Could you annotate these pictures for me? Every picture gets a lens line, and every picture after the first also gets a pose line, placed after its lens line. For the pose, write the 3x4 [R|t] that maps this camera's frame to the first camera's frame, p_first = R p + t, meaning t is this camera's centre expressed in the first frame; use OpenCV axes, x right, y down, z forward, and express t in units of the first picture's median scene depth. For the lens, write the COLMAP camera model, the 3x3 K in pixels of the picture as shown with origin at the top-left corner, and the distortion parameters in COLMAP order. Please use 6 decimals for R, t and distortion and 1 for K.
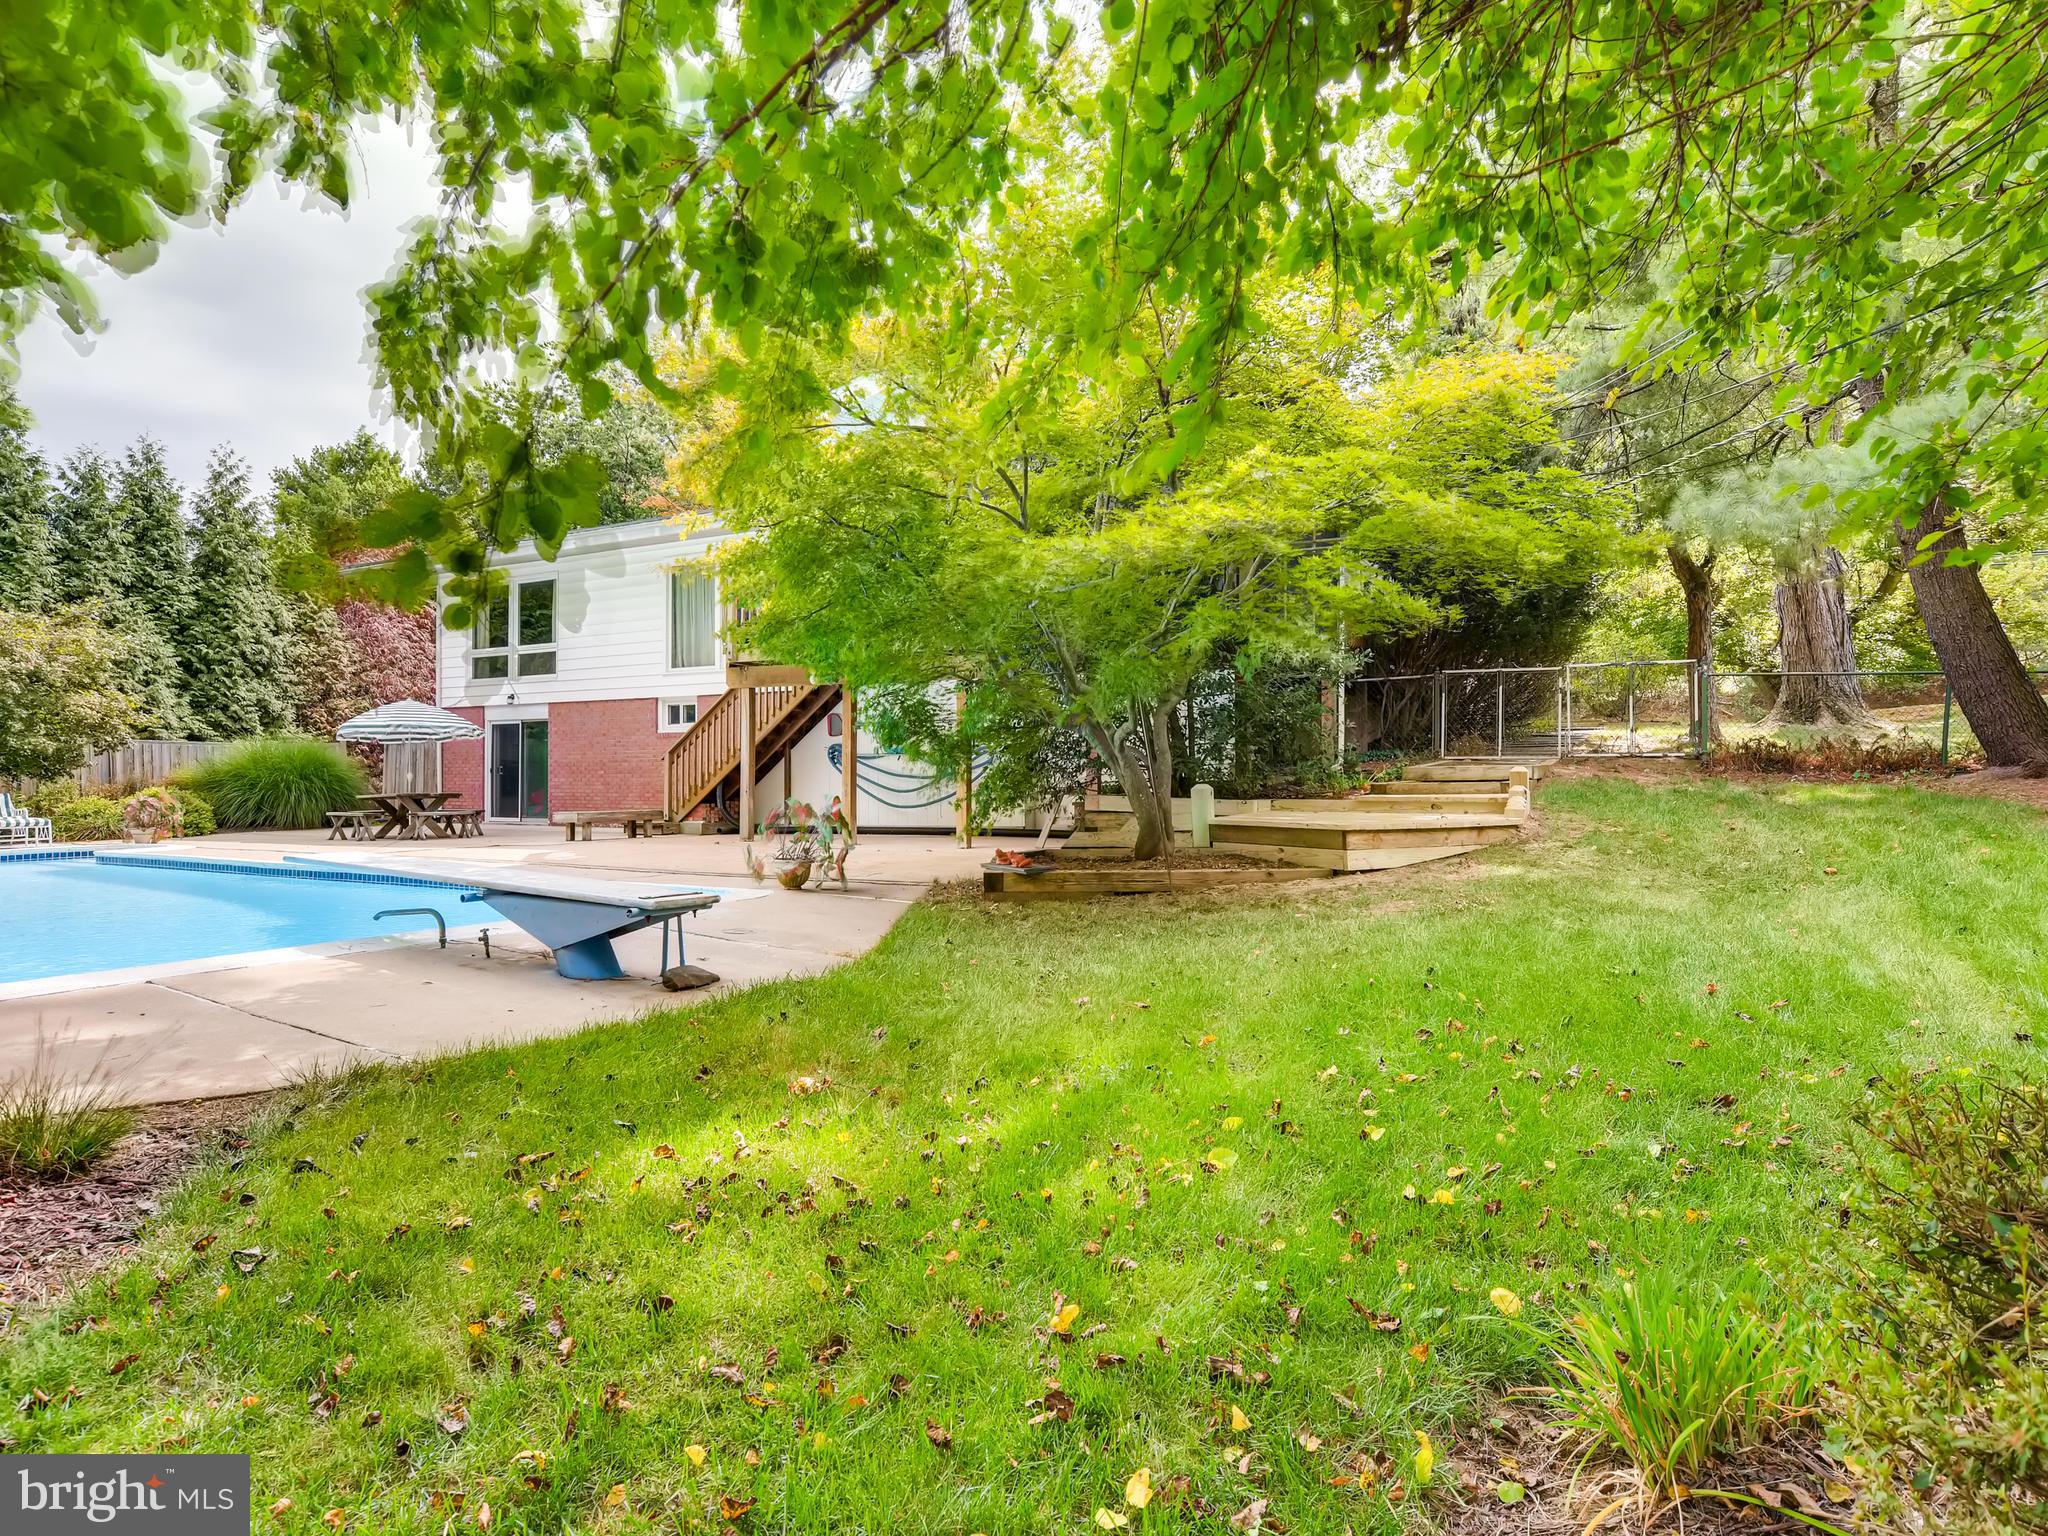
lens RADIAL K [[1192.0, 0, 1023.8], [0, 1192.0, 761.3], [0, 0, 1]] dist [-0.000740, 0.001807]
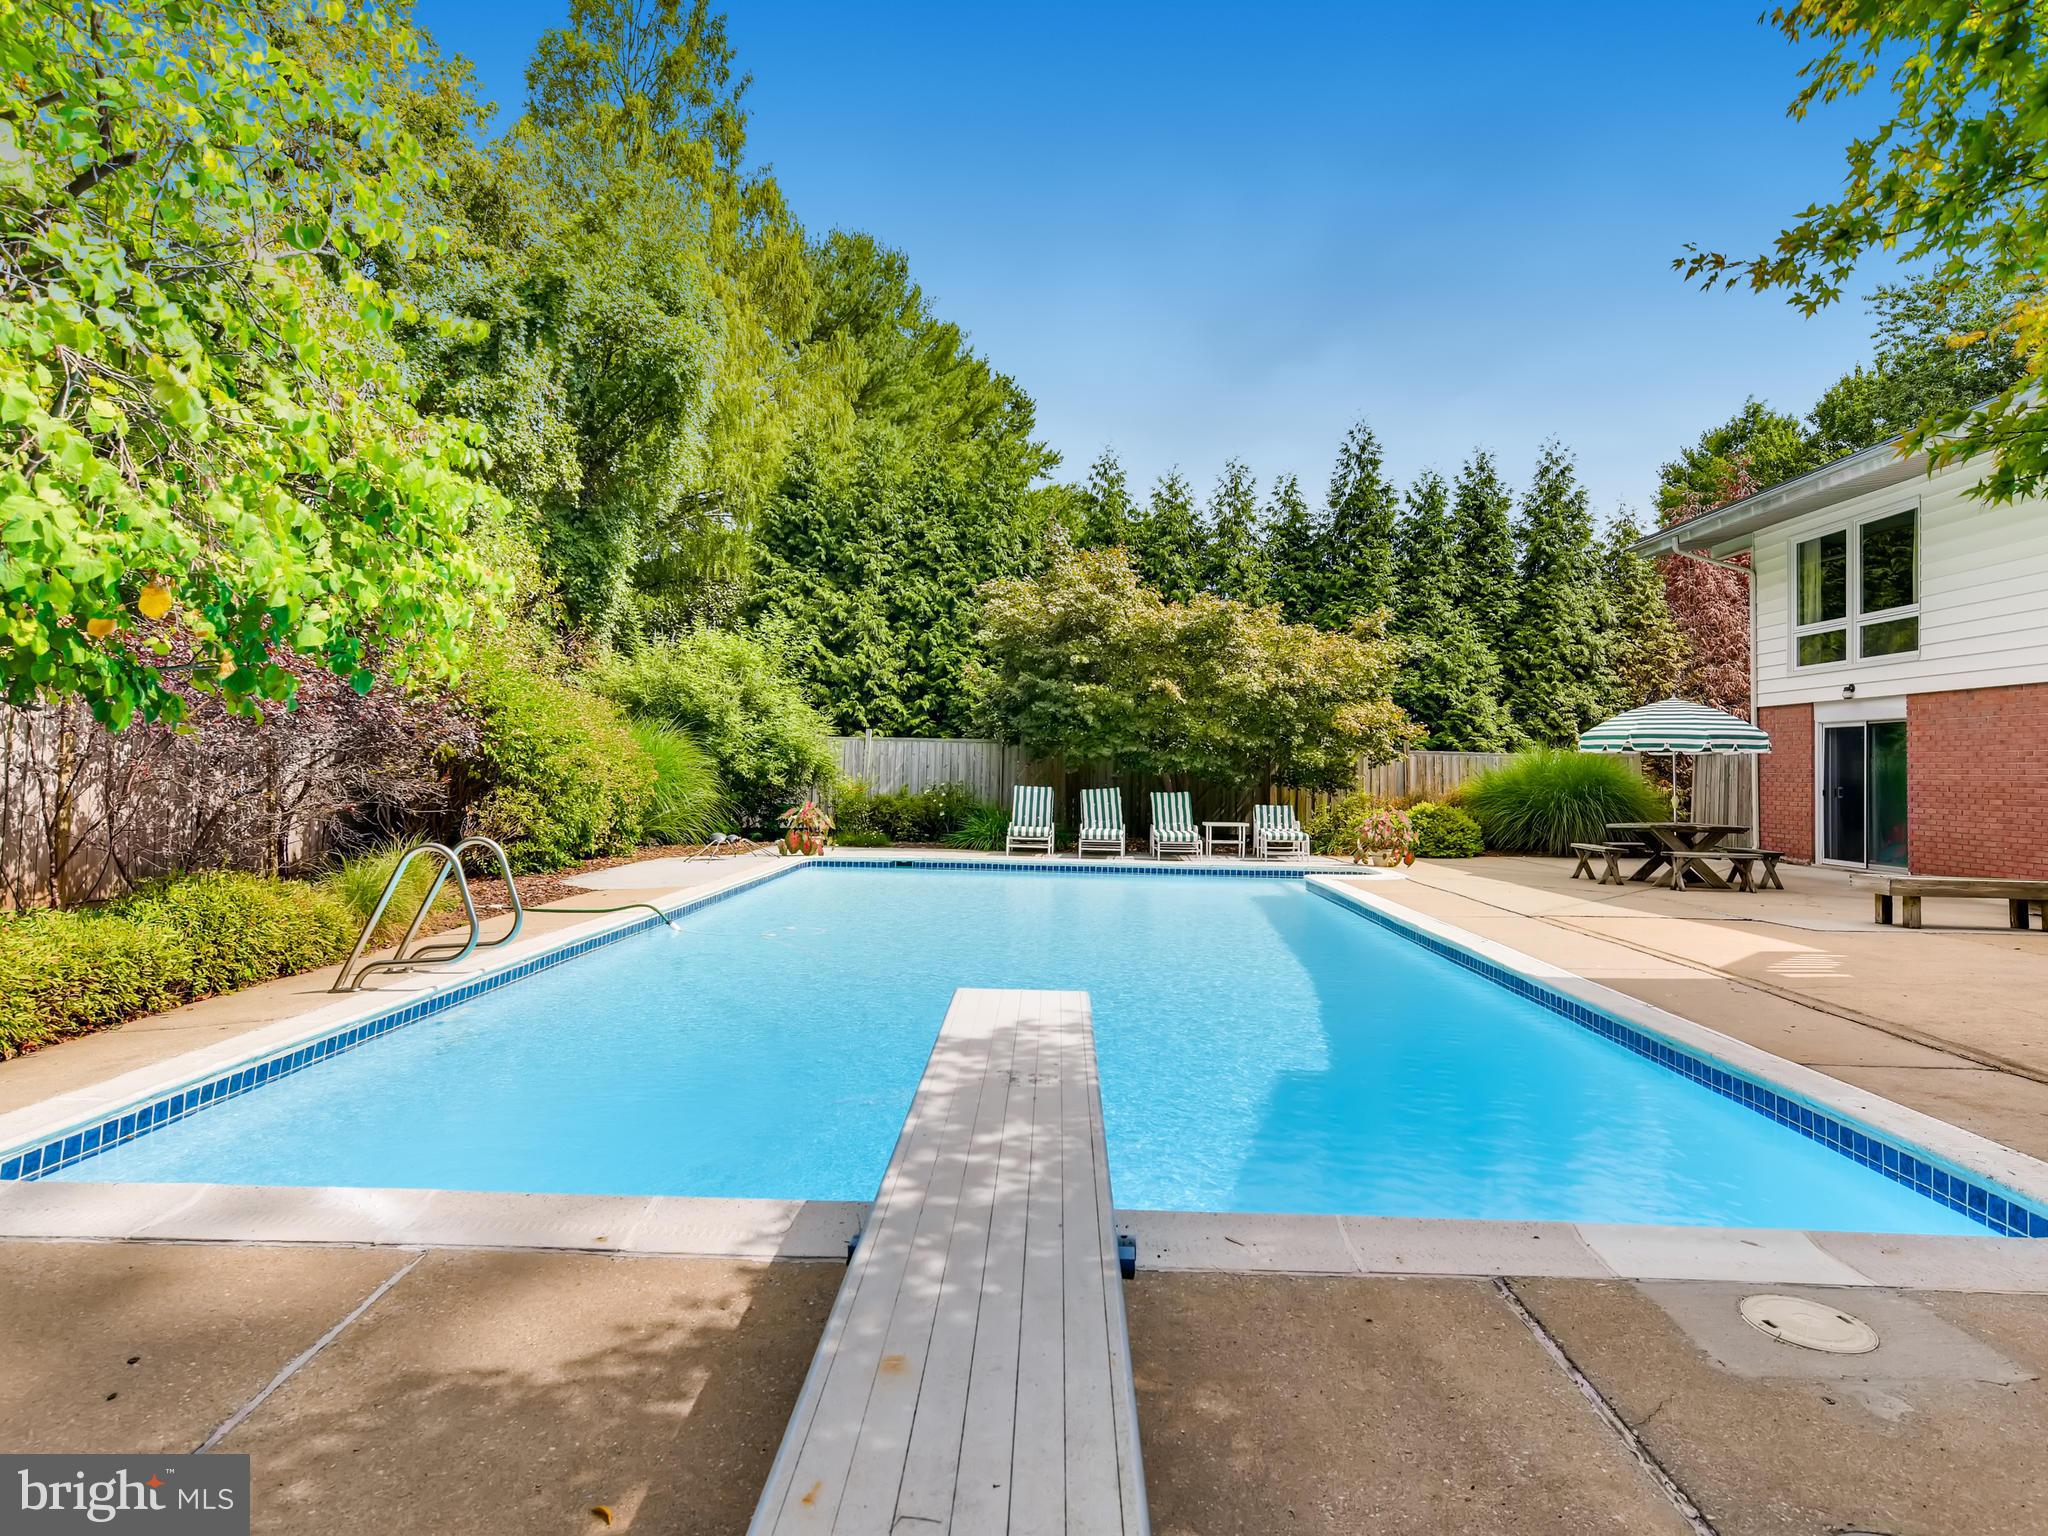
lens RADIAL K [[1192.0, 0, 1029.4], [0, 1192.0, 752.7], [0, 0, 1]] dist [-0.000740, 0.001807]
pose [[0.468592, -0.001370, -0.883413, -0.032187], [-0.006246, 0.999969, -0.004864, -0.008117], [0.883392, 0.007797, 0.468569, 0.206060]]
